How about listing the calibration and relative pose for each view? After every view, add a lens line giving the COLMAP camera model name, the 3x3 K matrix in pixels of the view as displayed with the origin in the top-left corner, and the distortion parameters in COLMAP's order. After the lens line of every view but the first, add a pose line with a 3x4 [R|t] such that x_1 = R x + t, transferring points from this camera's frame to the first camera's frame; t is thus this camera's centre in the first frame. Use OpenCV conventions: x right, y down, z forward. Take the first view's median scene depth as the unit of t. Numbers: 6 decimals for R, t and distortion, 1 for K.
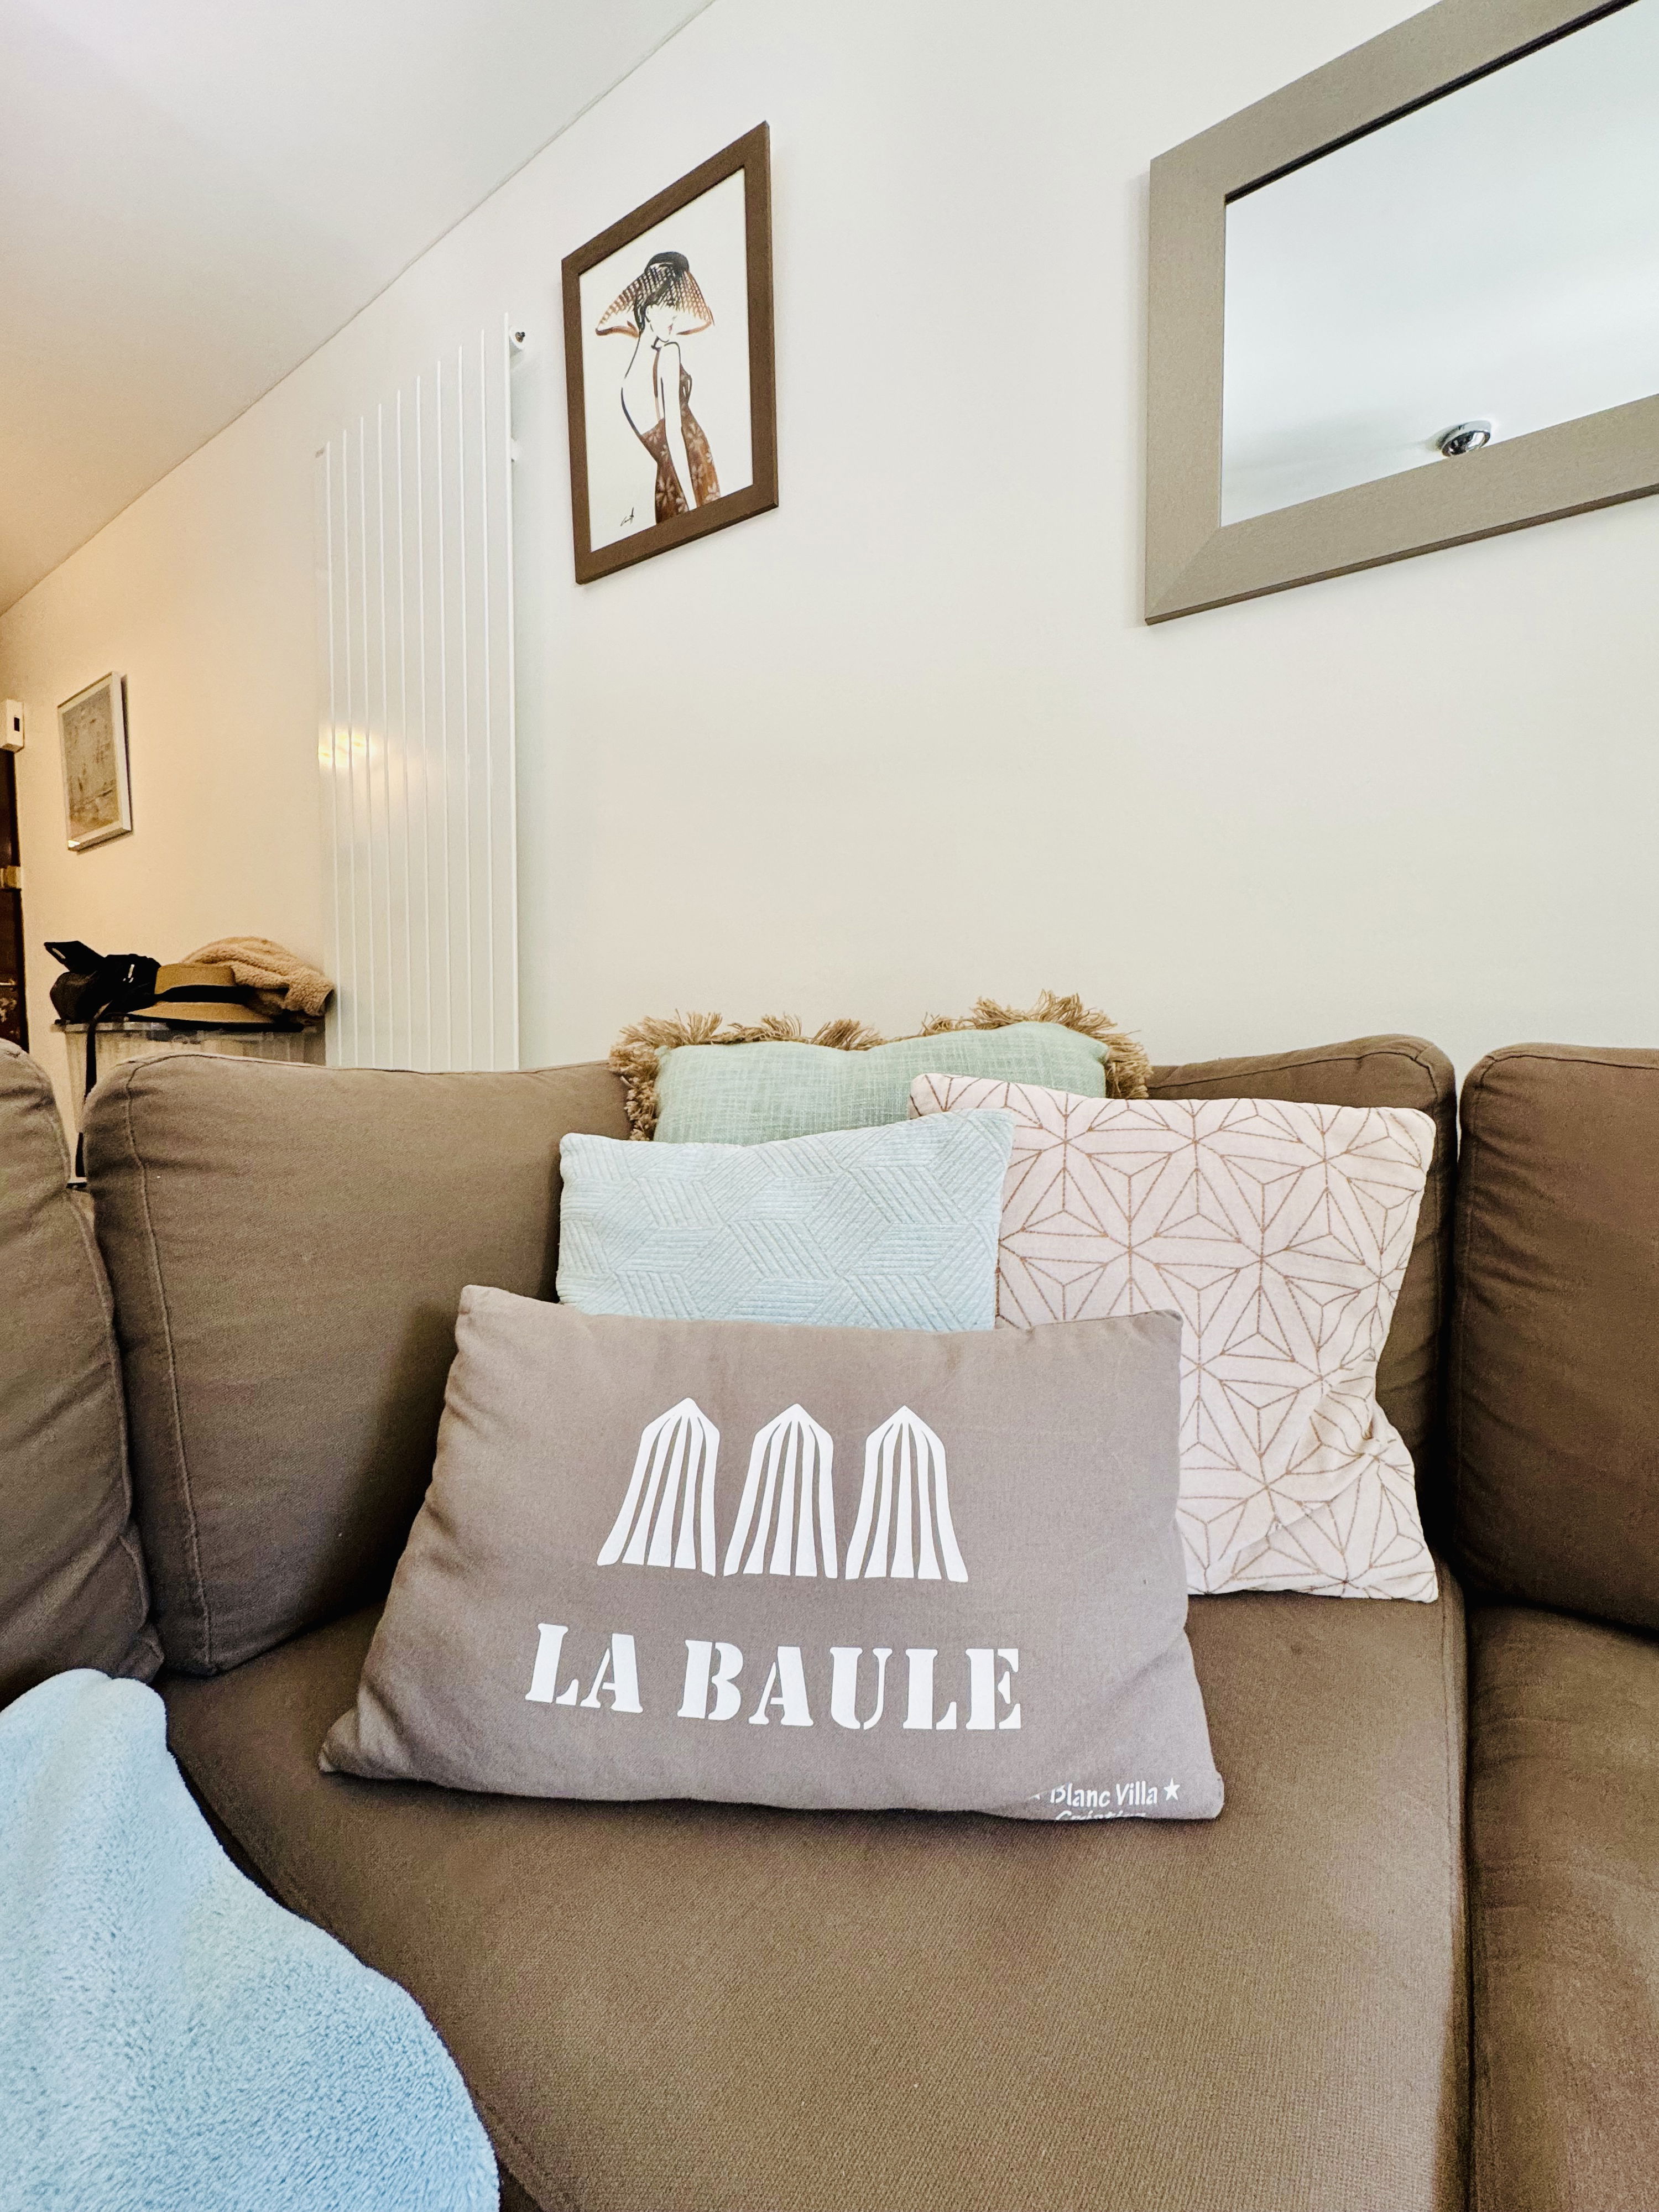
lens RADIAL K [[885.4, 0, 829.5], [0, 885.4, 1106.0], [0, 0, 1]] dist [0.002531, -0.003016]
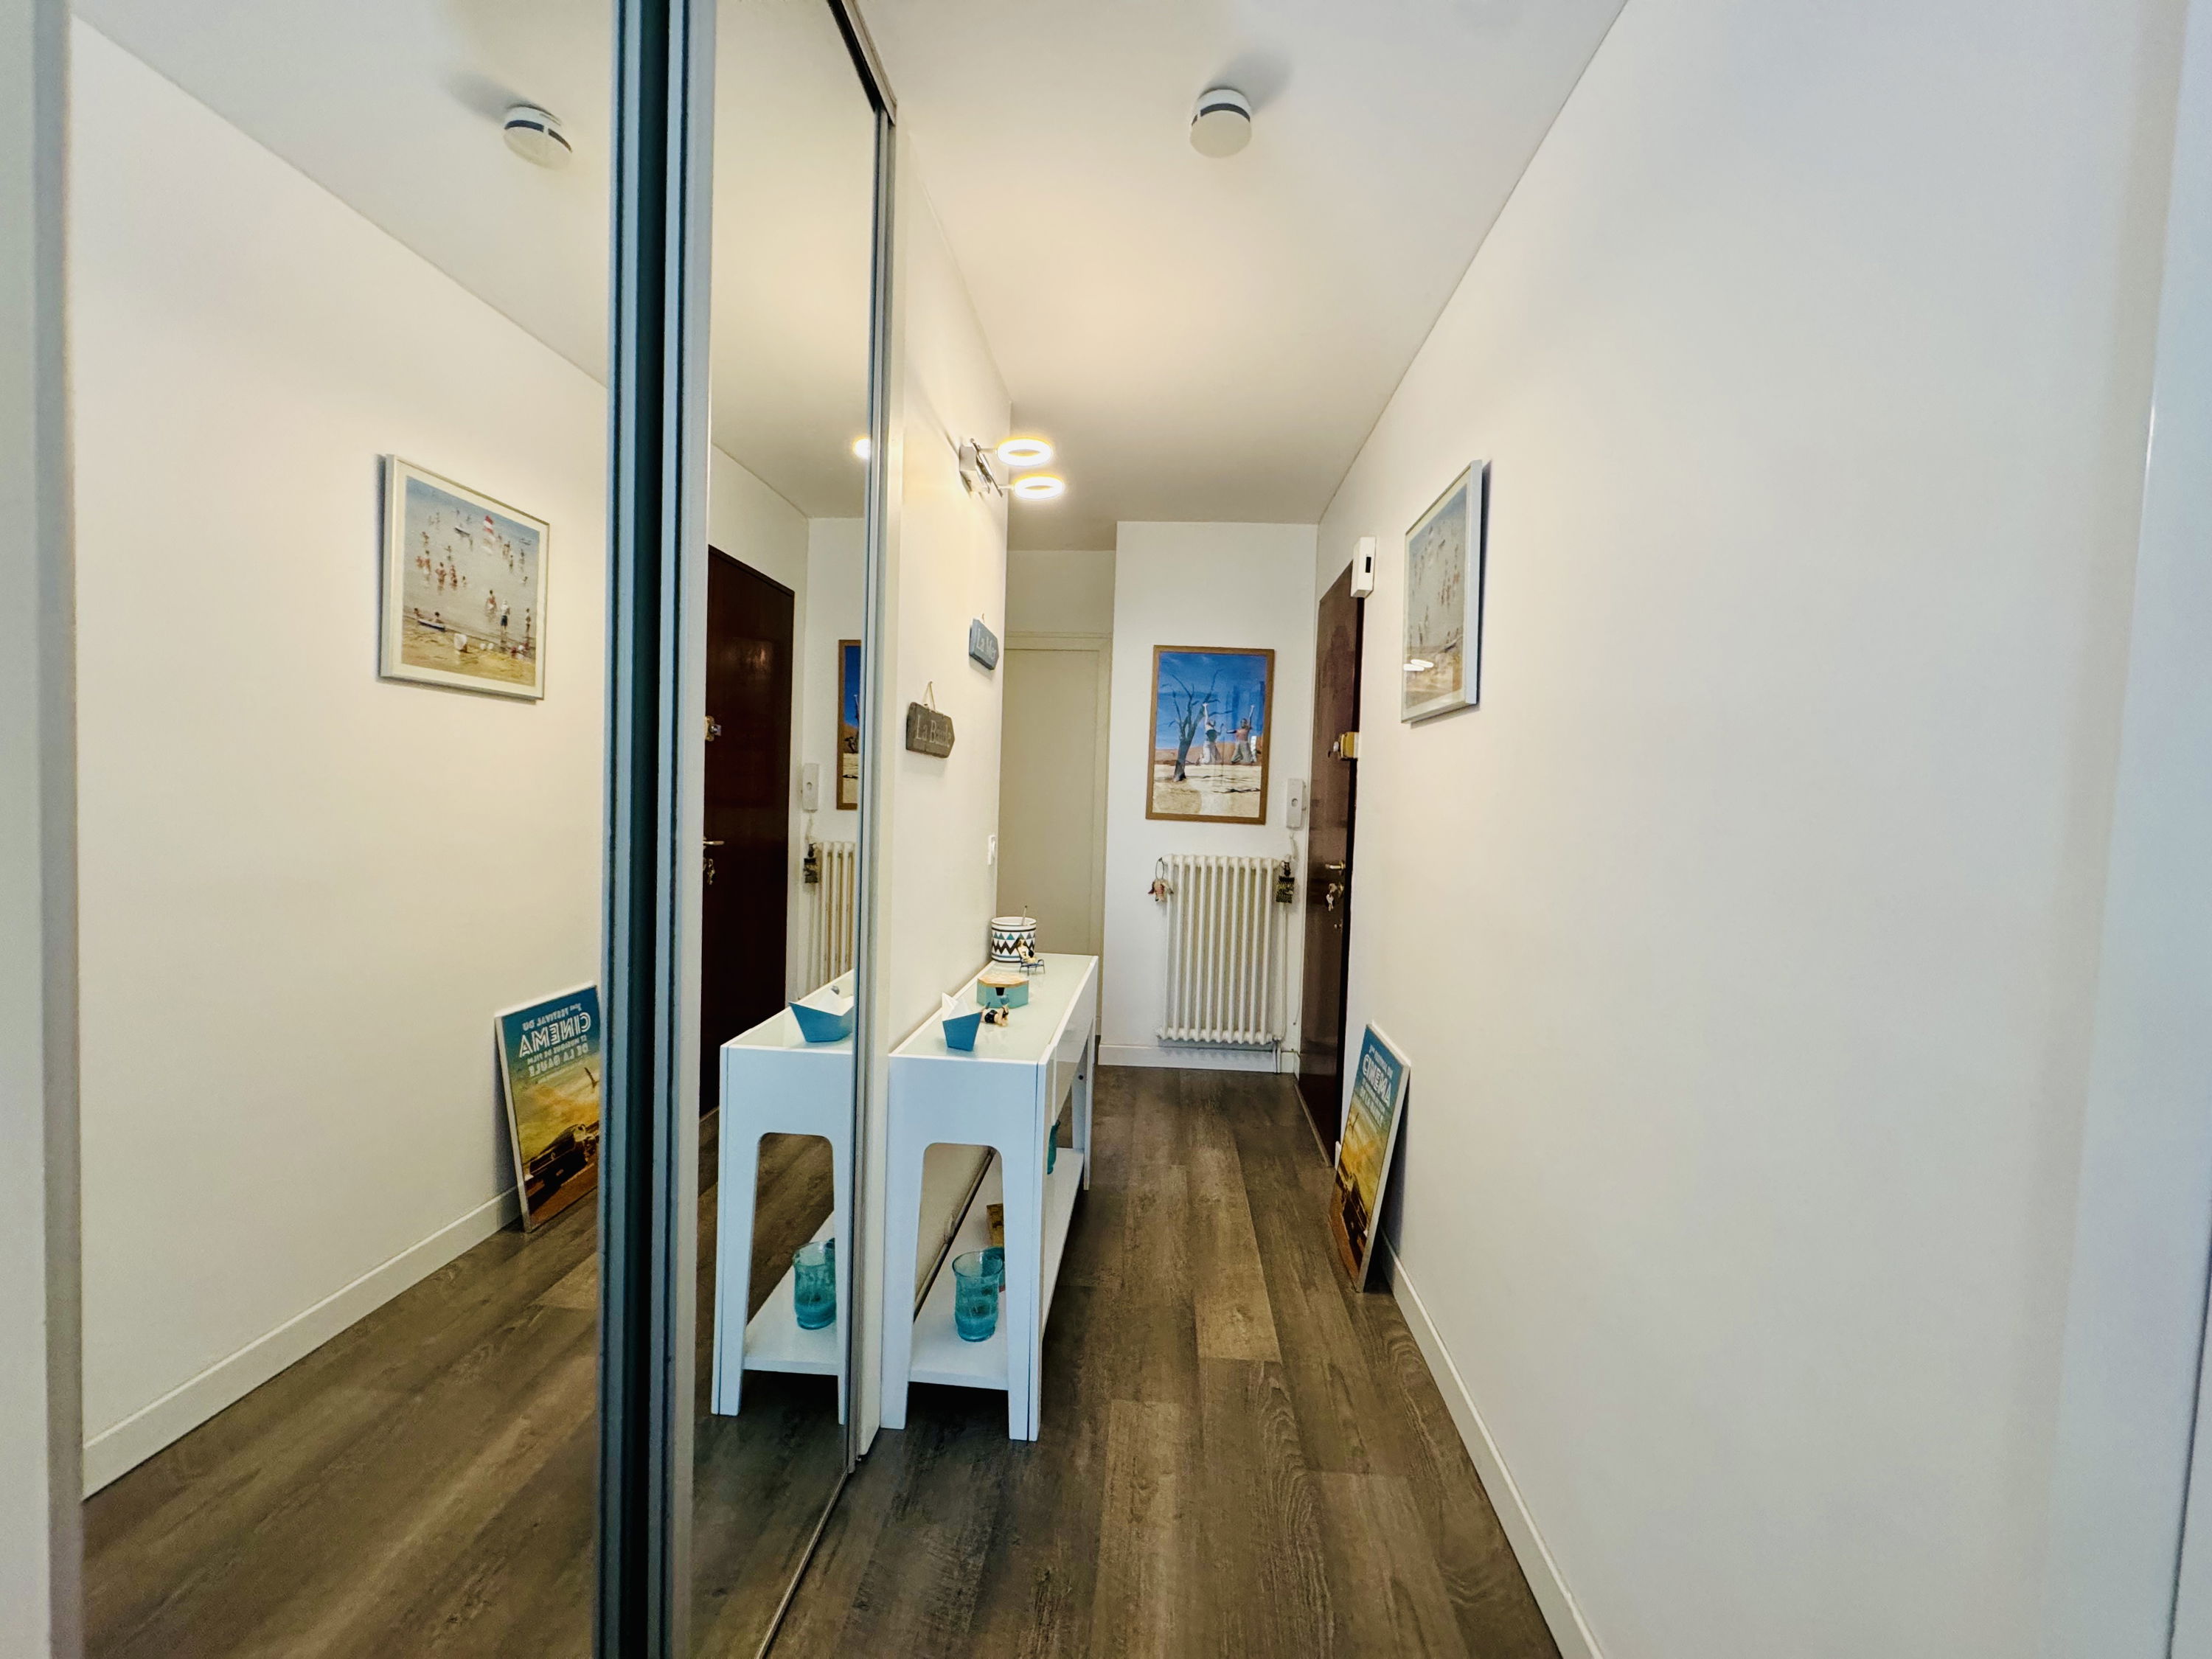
lens RADIAL K [[885.4, 0, 1106.0], [0, 885.4, 829.5], [0, 0, 1]] dist [0.002531, -0.003016]
pose [[0.499456, 0.054644, -0.864614, -0.329140], [-0.074785, 0.997003, 0.019810, -0.193830], [0.863105, 0.054766, 0.502045, 0.409342]]
